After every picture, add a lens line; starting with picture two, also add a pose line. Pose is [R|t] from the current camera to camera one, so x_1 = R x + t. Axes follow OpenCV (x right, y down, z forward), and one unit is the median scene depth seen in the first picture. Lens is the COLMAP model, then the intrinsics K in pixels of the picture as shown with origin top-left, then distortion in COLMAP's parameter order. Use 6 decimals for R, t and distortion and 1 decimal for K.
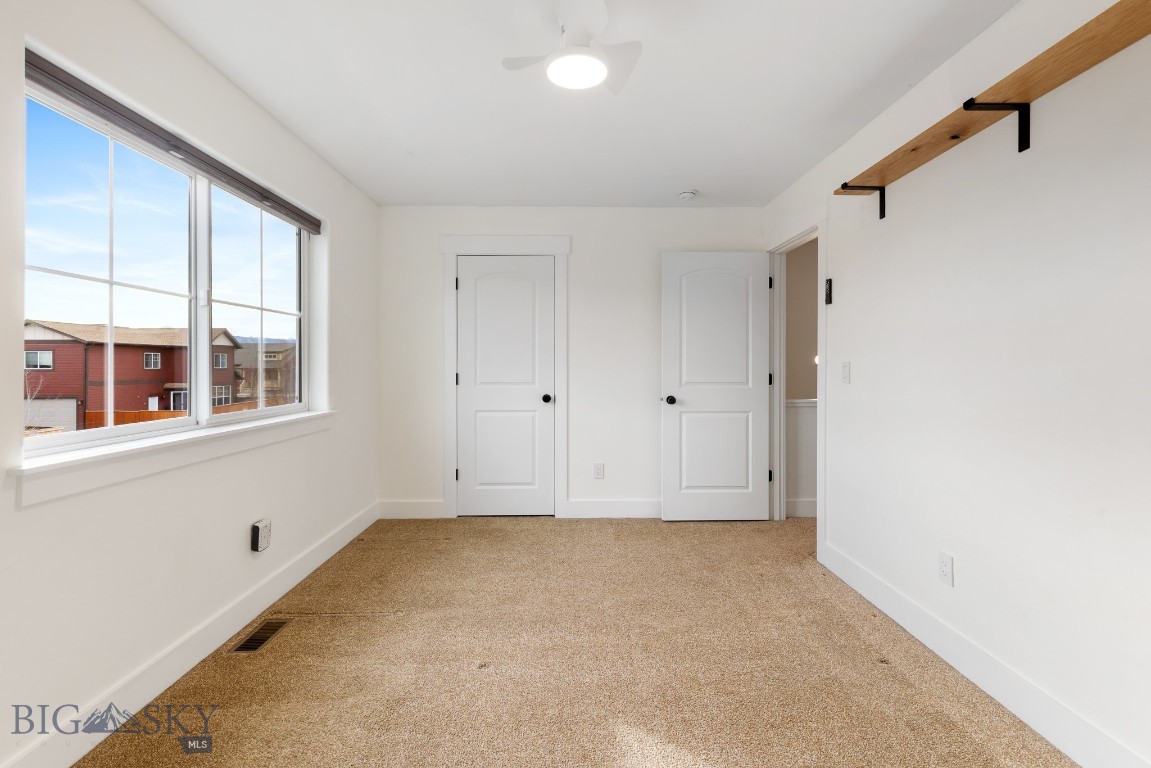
lens RADIAL K [[520.6, 0, 583.8], [0, 520.6, 370.9], [0, 0, 1]] dist [0.004450, -0.000728]
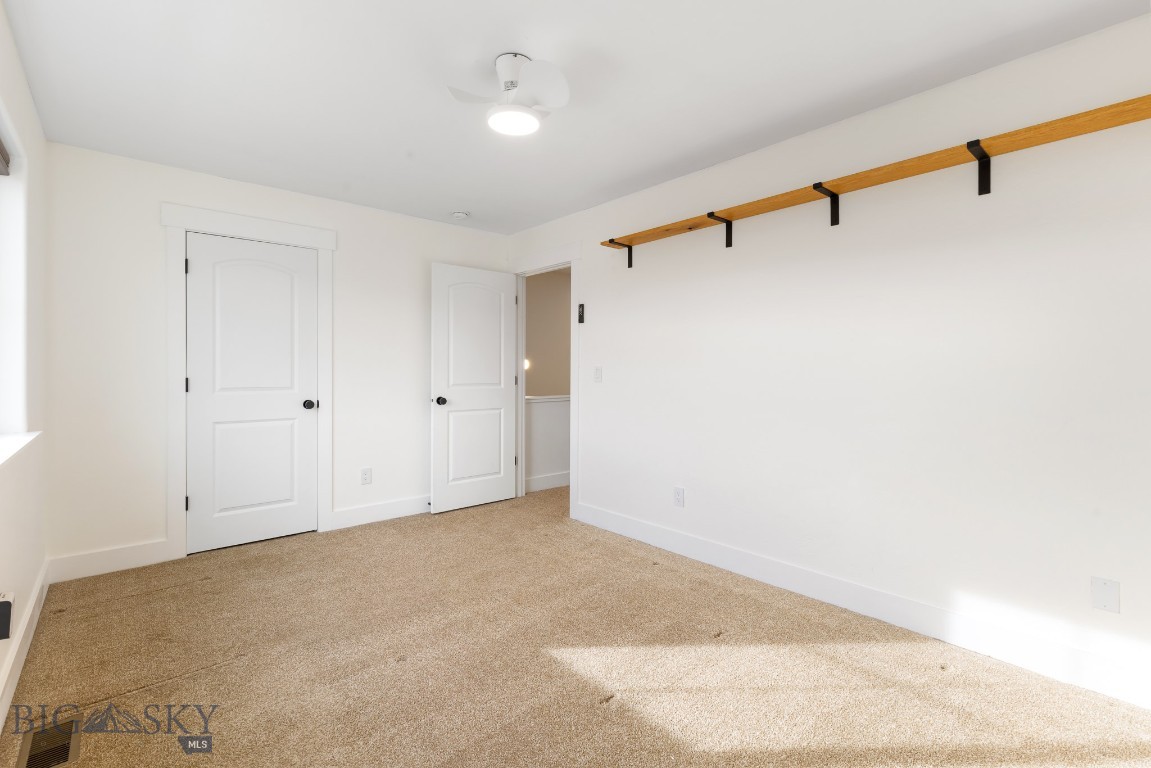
lens RADIAL K [[516.7, 0, 576.1], [0, 516.7, 379.6], [0, 0, 1]] dist [0.004045, -0.000263]
pose [[0.764081, -0.010038, 0.645042, -0.367068], [0.004076, 0.999934, 0.010732, 0.001829], [-0.645107, -0.005571, 0.764072, -0.000182]]
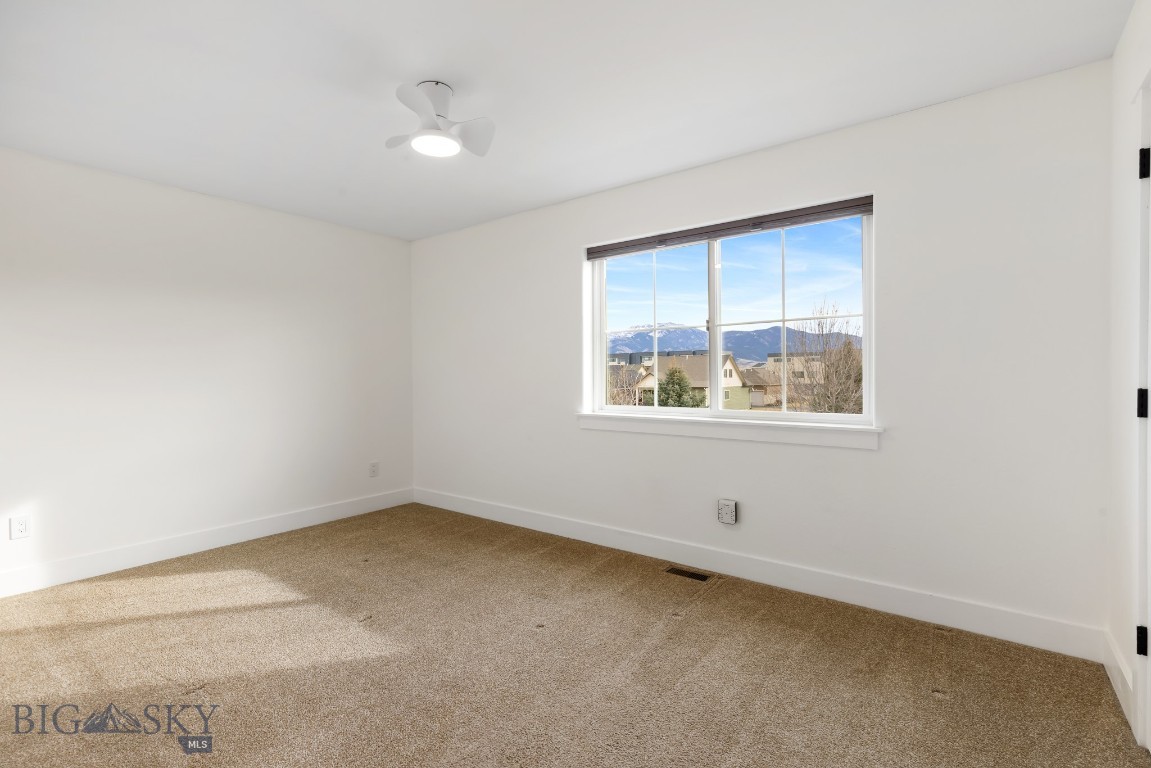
lens RADIAL K [[537.8, 0, 580.0], [0, 537.8, 381.4], [0, 0, 1]] dist [0.001563, -0.000071]
pose [[-0.629264, 0.009370, -0.777135, 0.435434], [-0.006735, 0.999824, 0.017508, -0.007123], [0.777162, 0.016251, -0.629090, 1.145037]]
